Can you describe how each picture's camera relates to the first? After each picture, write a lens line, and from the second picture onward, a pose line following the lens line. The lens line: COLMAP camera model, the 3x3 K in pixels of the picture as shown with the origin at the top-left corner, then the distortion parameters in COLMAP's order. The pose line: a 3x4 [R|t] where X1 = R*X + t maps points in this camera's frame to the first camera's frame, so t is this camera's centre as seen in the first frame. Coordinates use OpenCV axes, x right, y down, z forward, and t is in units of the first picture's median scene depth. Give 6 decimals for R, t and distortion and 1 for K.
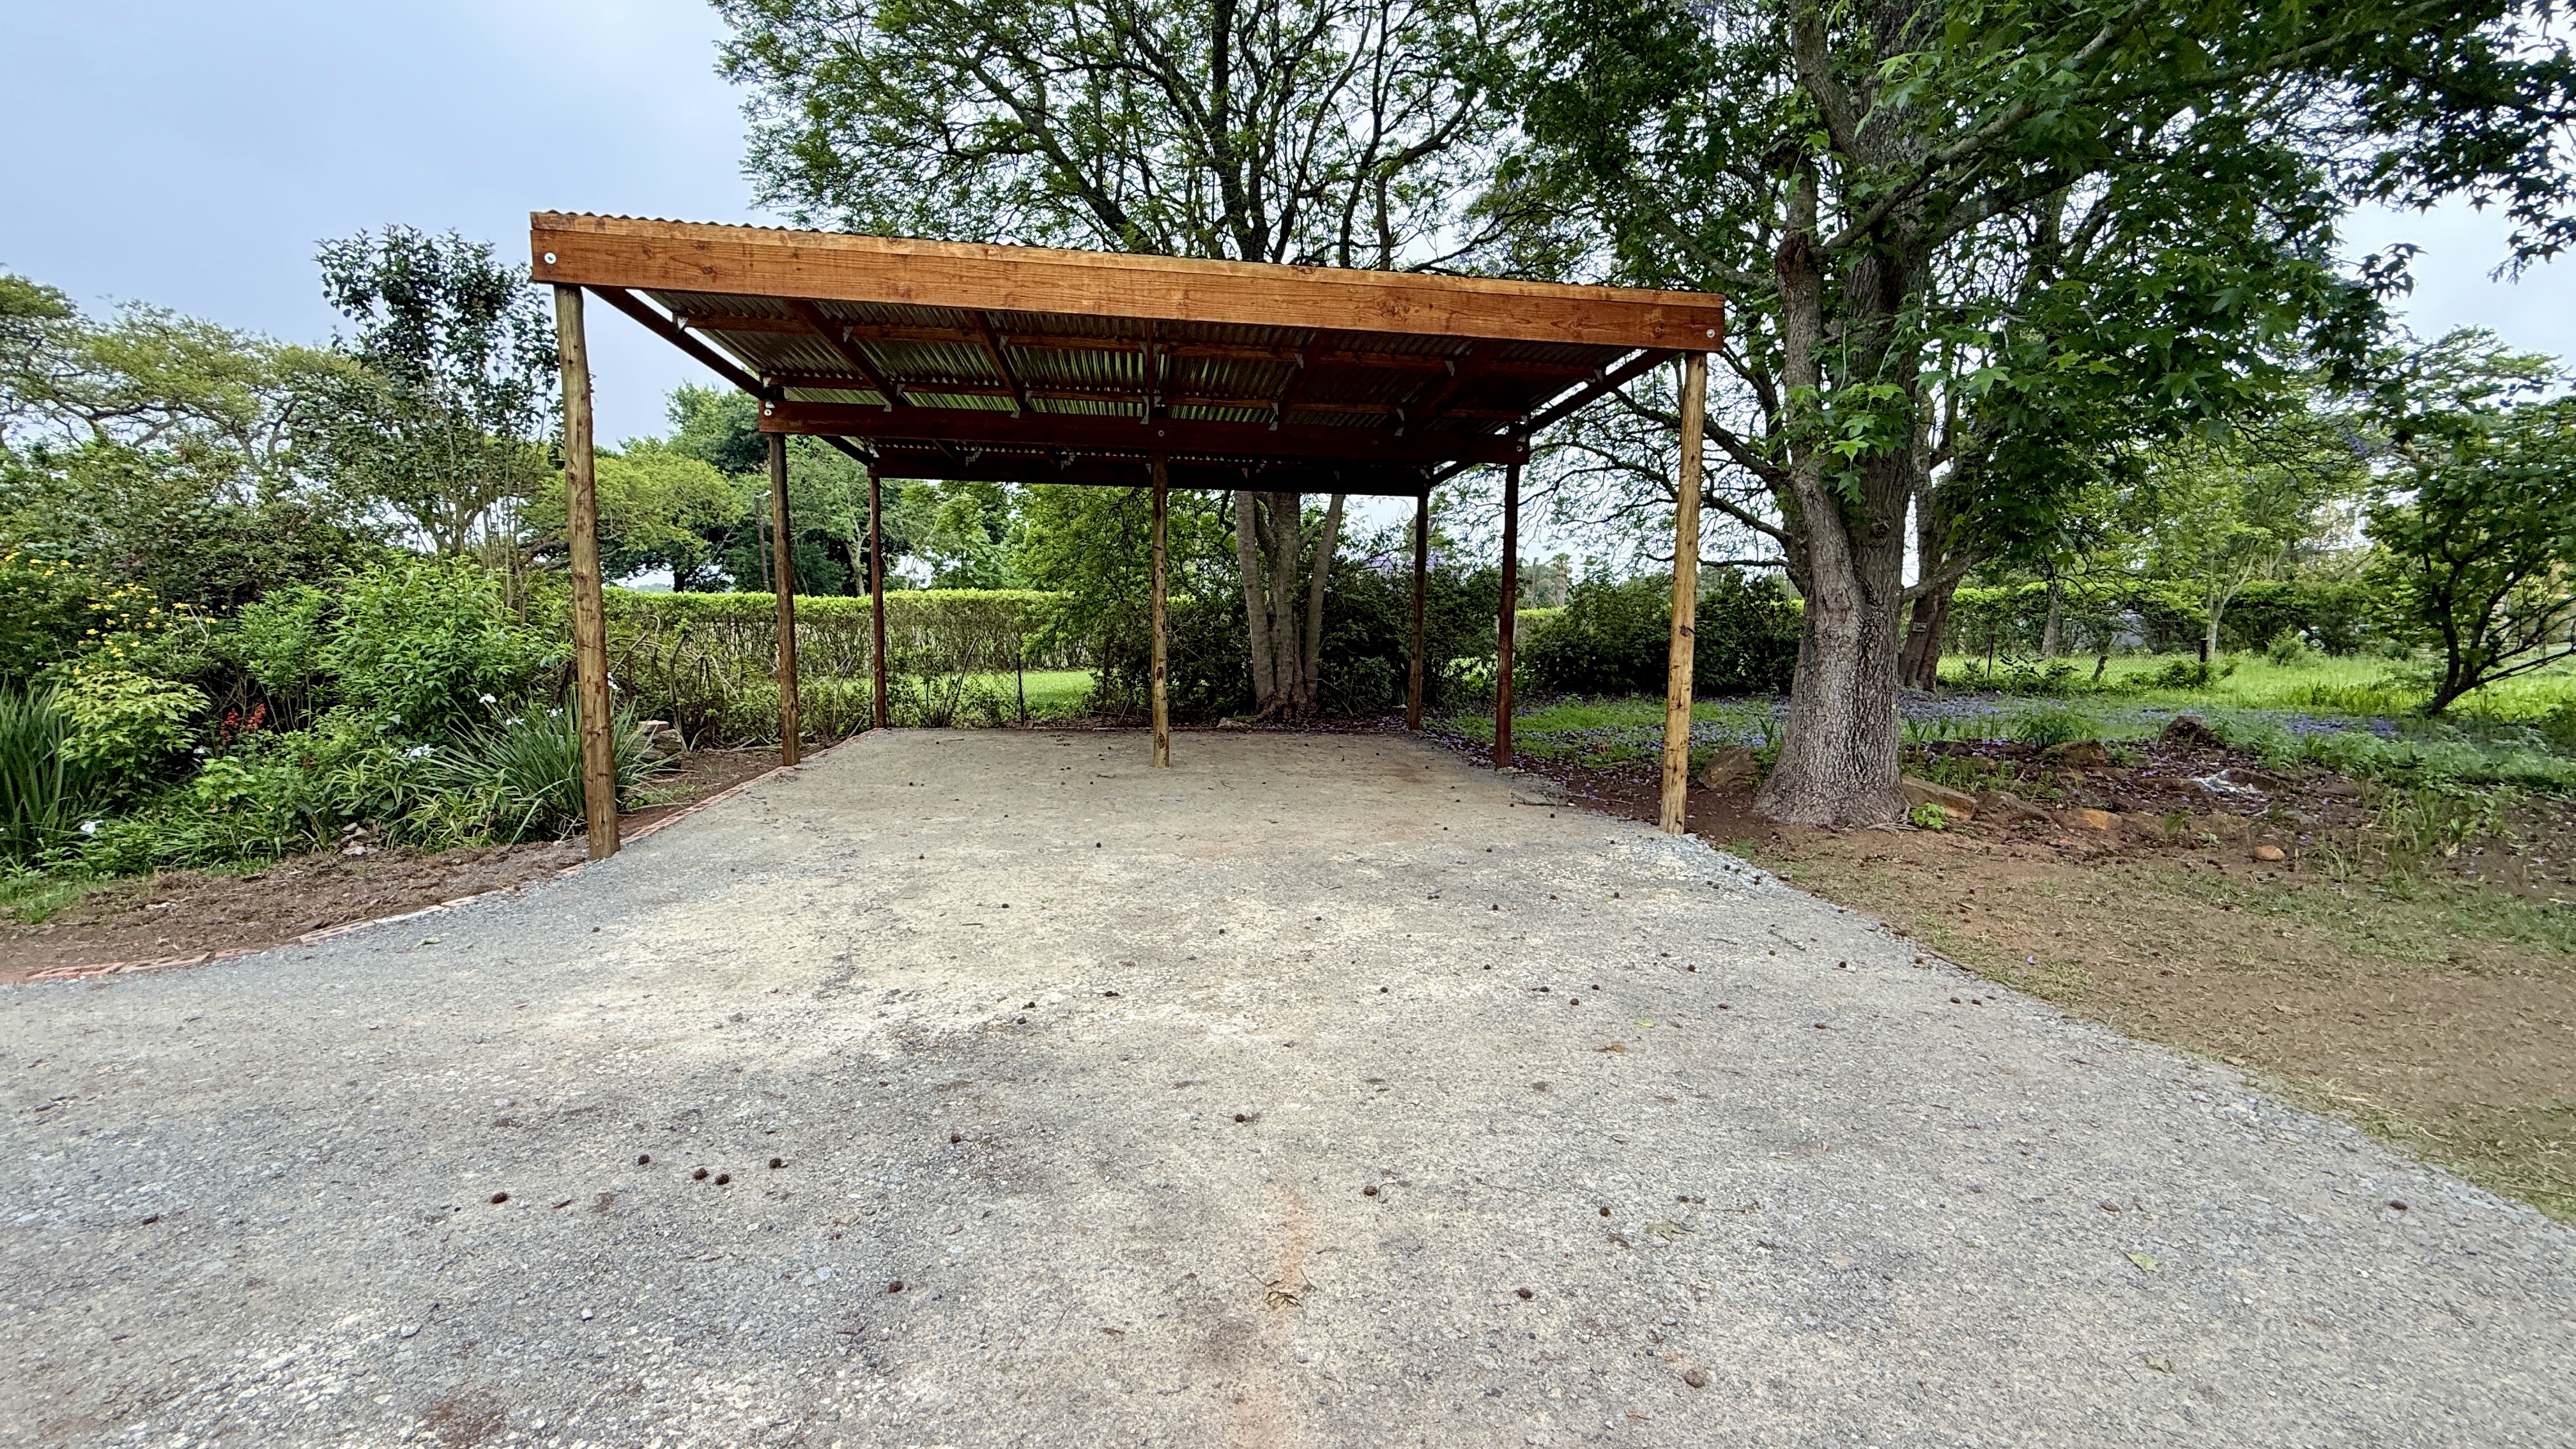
lens RADIAL K [[1026.5, 0, 1267.9], [0, 1026.5, 724.0], [0, 0, 1]] dist [-0.000876, 0.000539]
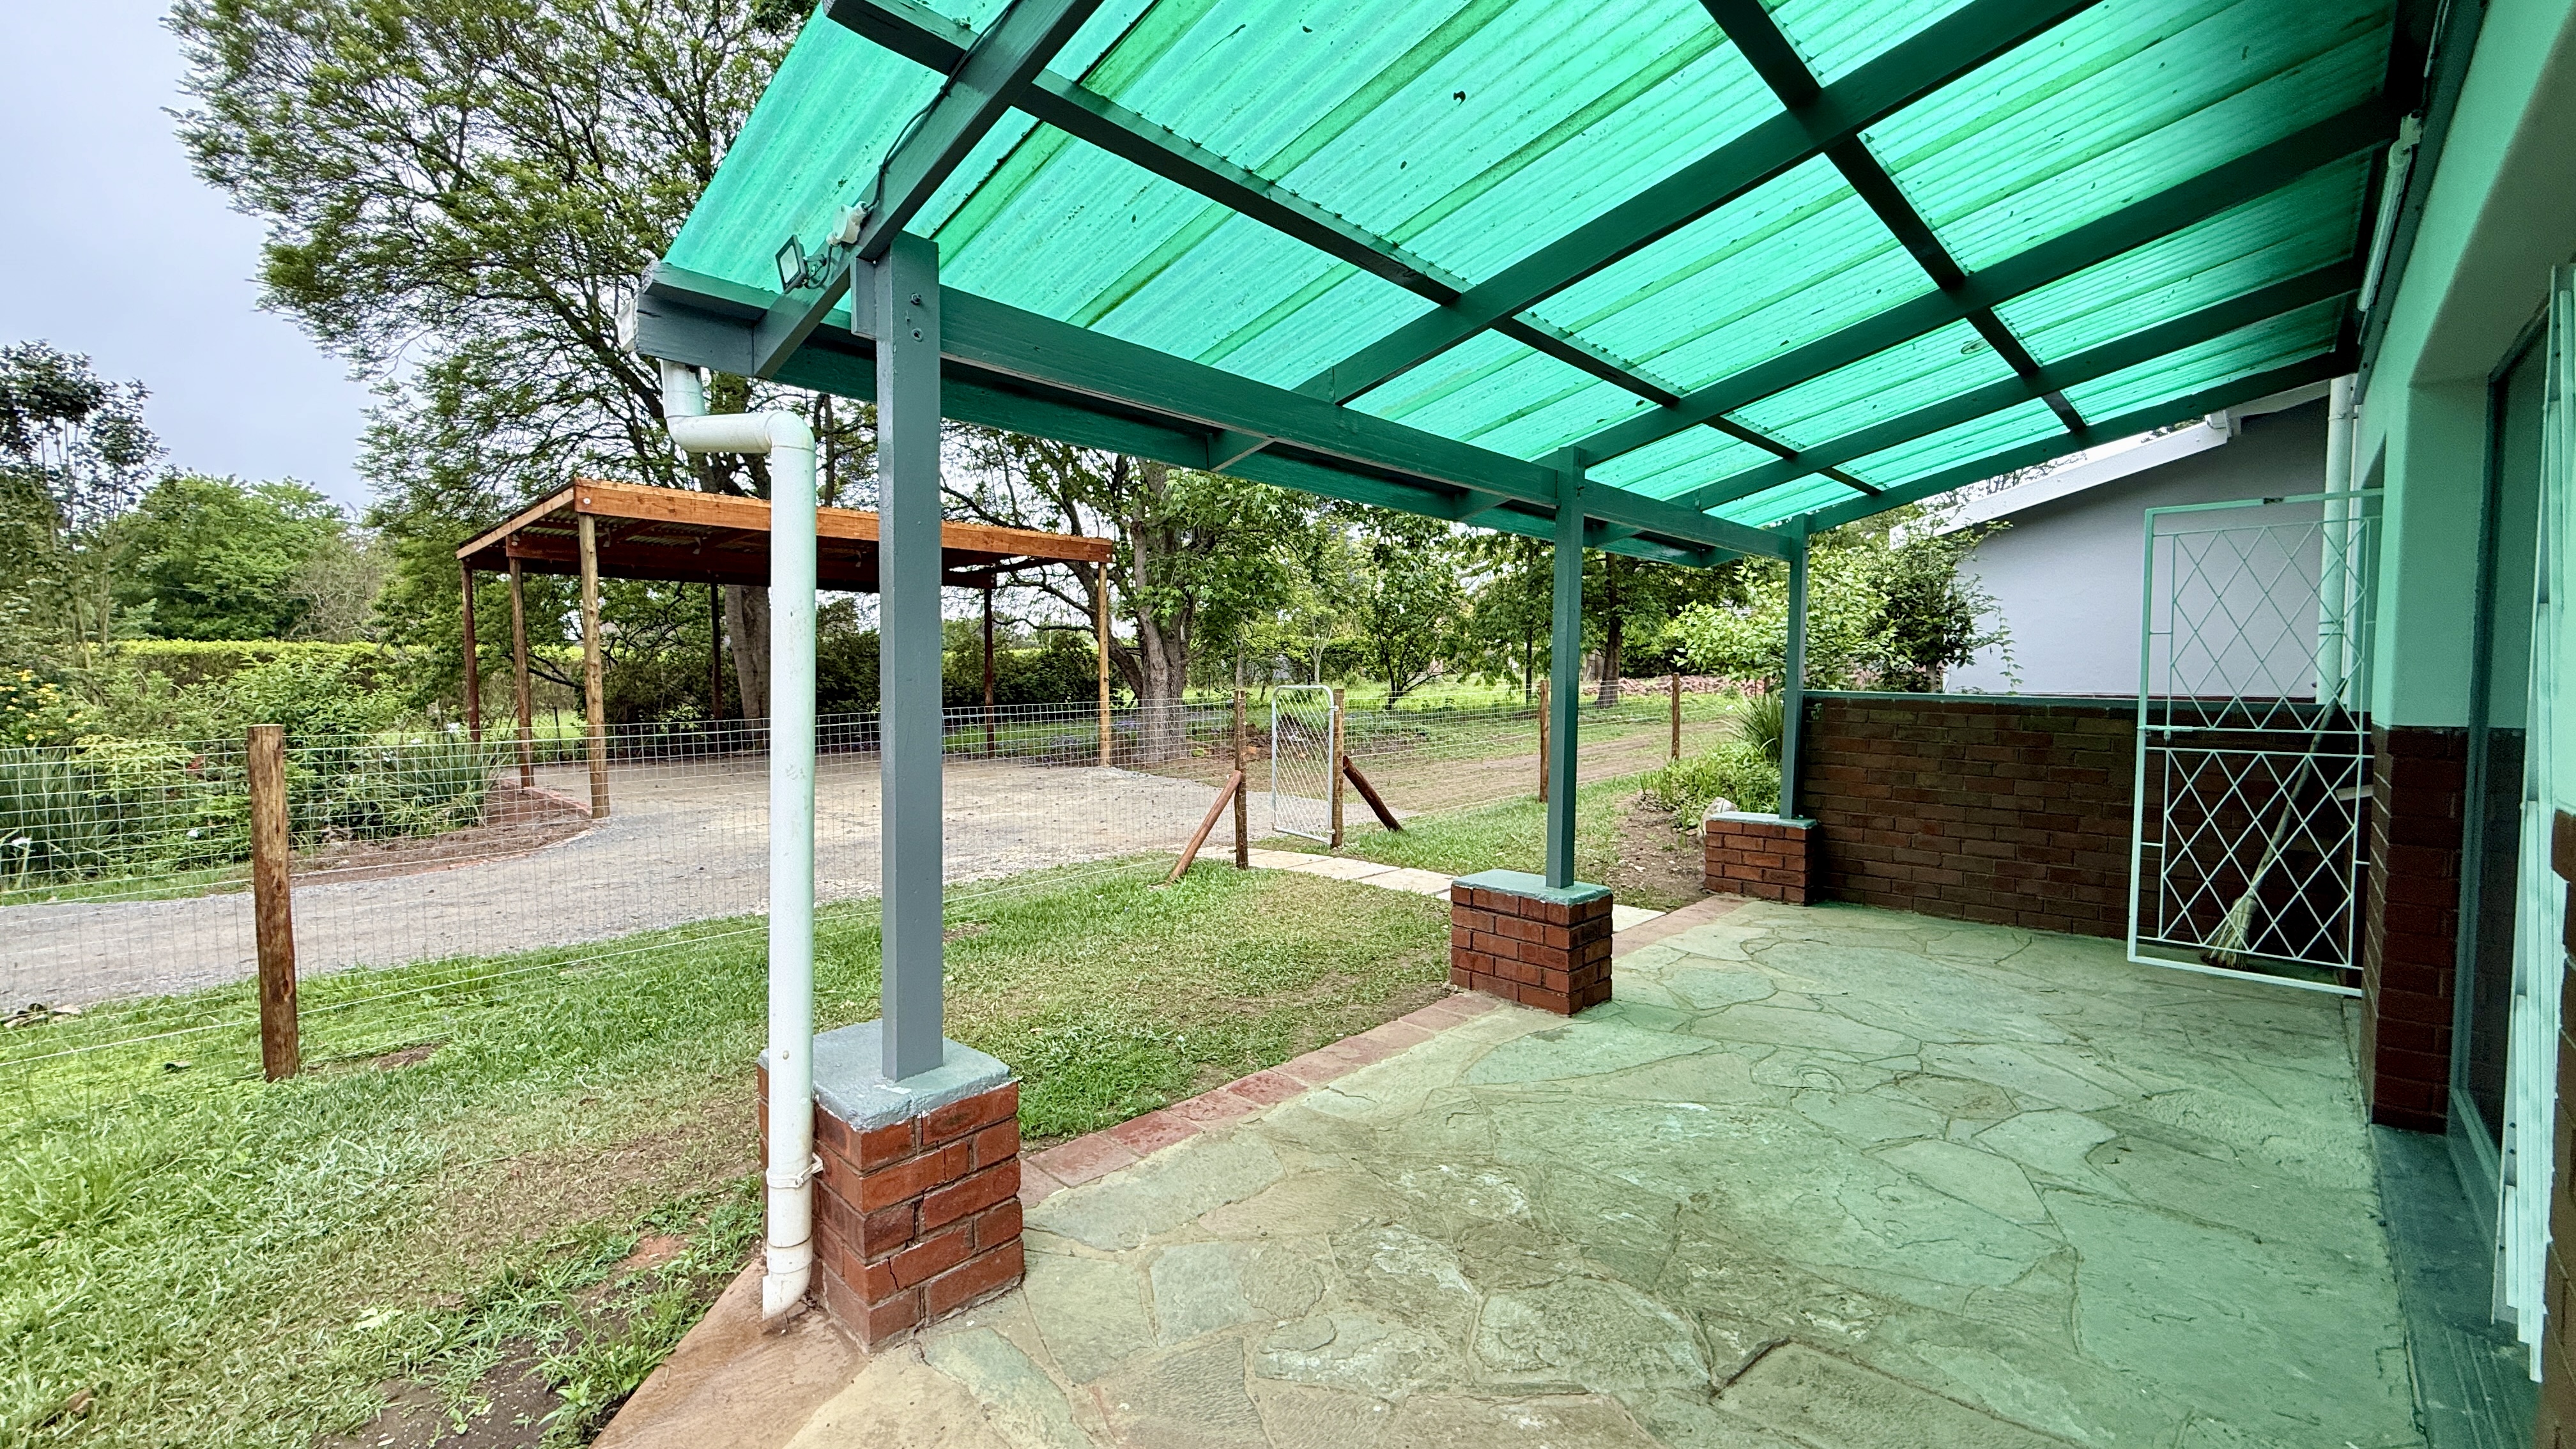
lens RADIAL K [[1026.5, 0, 1289.2], [0, 1026.5, 724.0], [0, 0, 1]] dist [-0.000876, 0.000539]
pose [[0.768038, -0.049994, 0.638450, -0.221199], [0.075958, 0.997022, -0.013305, 0.020435], [-0.635883, 0.058714, 0.769548, -0.303266]]
